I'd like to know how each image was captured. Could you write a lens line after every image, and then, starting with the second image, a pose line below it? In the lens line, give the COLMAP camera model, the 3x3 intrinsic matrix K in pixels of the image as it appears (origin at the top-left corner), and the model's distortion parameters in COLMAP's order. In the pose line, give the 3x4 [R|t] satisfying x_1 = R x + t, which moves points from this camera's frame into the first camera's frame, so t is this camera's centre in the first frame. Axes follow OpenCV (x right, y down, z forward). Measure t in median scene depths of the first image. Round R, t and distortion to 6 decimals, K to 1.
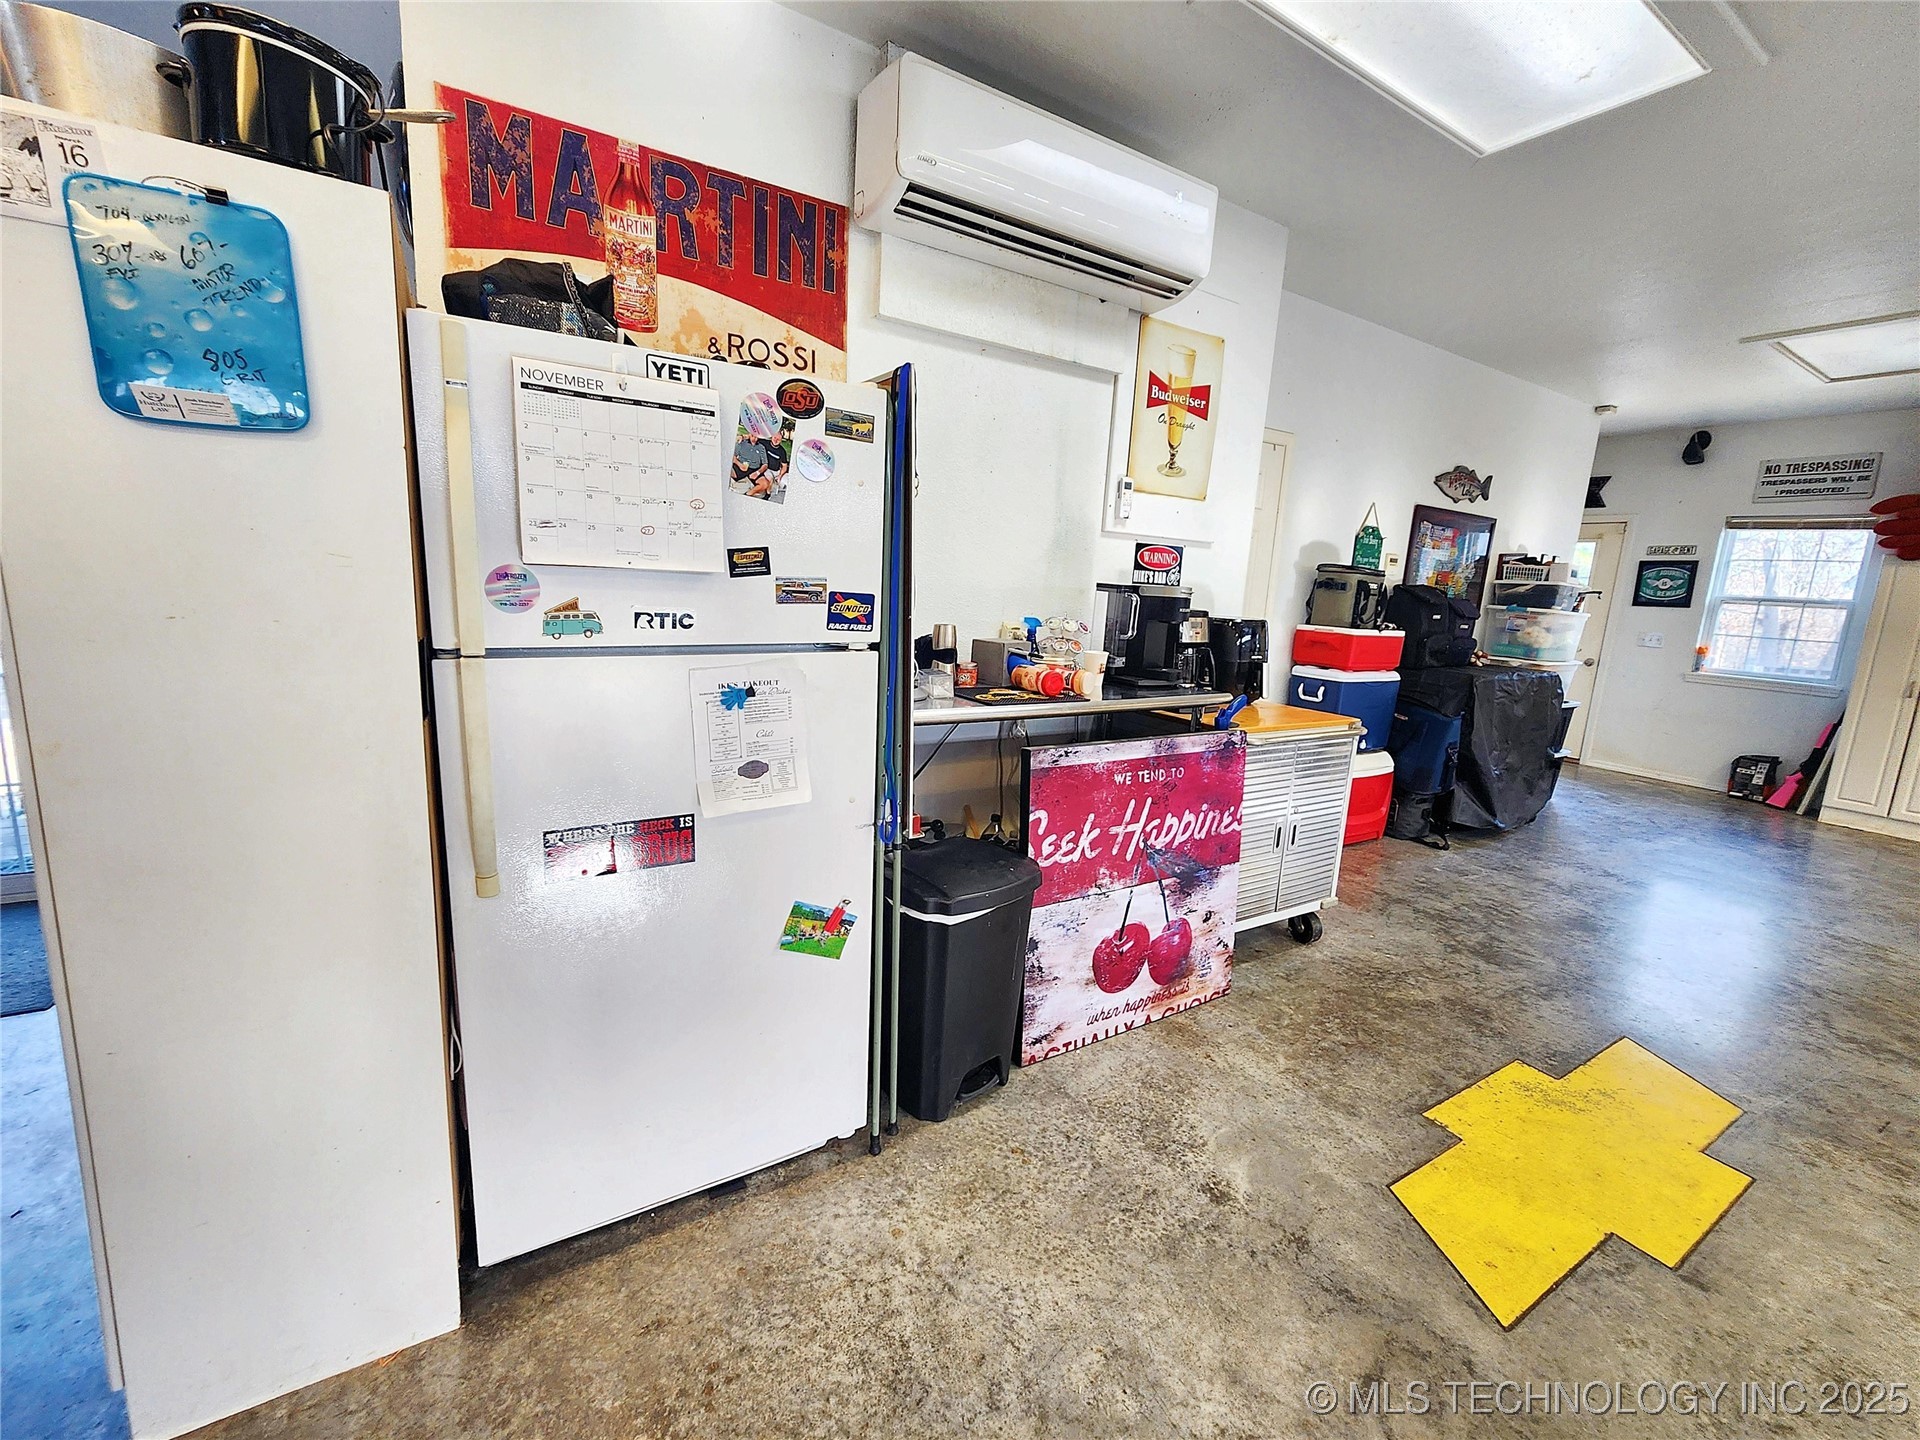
lens RADIAL K [[780.0, 0, 955.4], [0, 780.0, 722.7], [0, 0, 1]] dist [-0.003262, -0.000359]
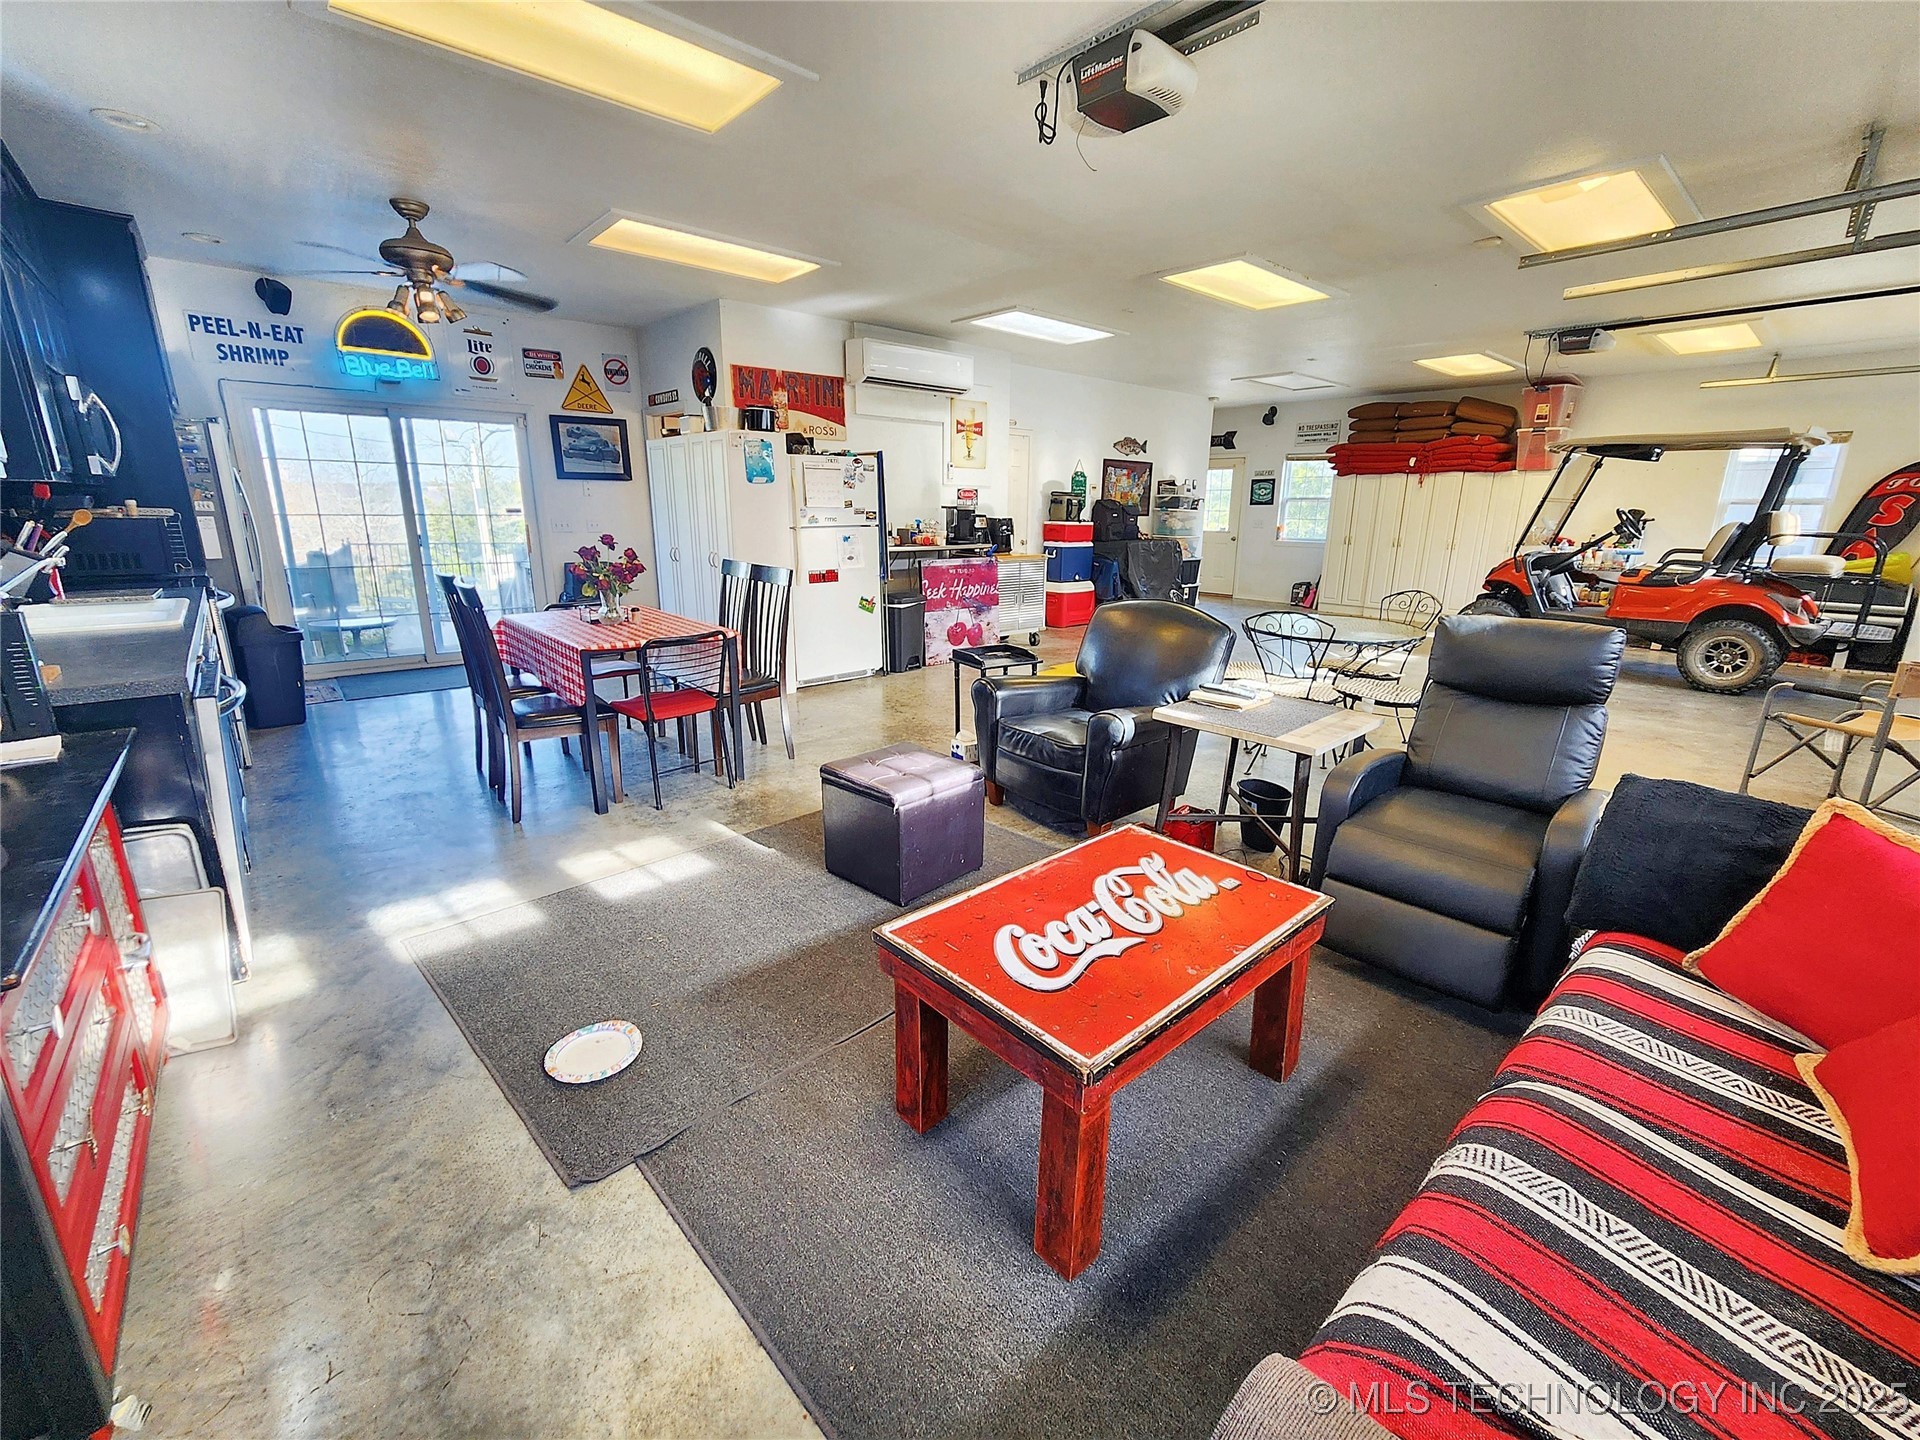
lens RADIAL K [[780.0, 0, 975.5], [0, 780.0, 705.7], [0, 0, 1]] dist [-0.003262, -0.000359]
pose [[0.983710, -0.083471, 0.159208, -0.209843], [0.071758, 0.994370, 0.077964, 0.342498], [-0.164819, -0.065269, 0.984162, -1.918780]]
